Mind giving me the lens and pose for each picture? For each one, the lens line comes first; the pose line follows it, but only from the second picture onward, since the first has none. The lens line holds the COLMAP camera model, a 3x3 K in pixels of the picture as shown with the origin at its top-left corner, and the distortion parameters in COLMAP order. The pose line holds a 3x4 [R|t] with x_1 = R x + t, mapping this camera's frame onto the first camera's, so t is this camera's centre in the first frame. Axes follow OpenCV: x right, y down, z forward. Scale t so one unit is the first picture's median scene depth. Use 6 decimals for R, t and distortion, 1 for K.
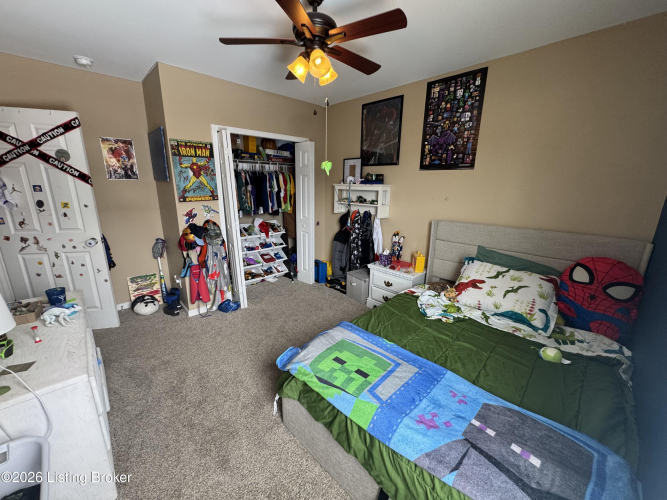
lens RADIAL K [[267.3, 0, 332.7], [0, 267.3, 250.0], [0, 0, 1]] dist [0.000545, -0.000094]
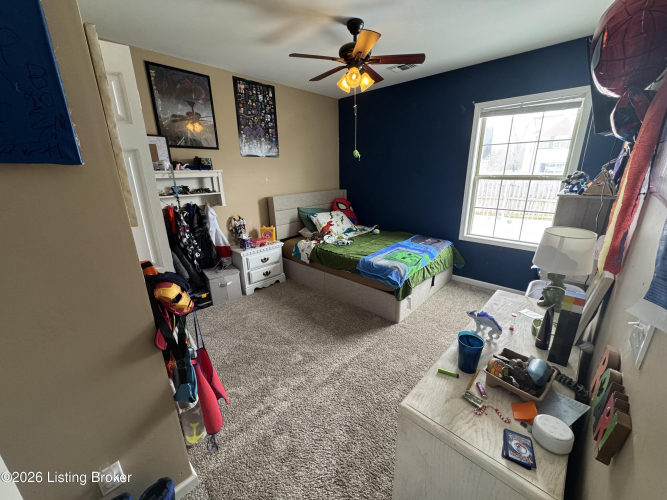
lens RADIAL K [[267.3, 0, 333.1], [0, 267.3, 250.4], [0, 0, 1]] dist [0.000545, -0.000094]
pose [[-0.054776, -0.298753, 0.952757, -0.961006], [0.261703, 0.916537, 0.302441, -0.191953], [-0.963593, 0.265906, 0.027980, 0.773608]]
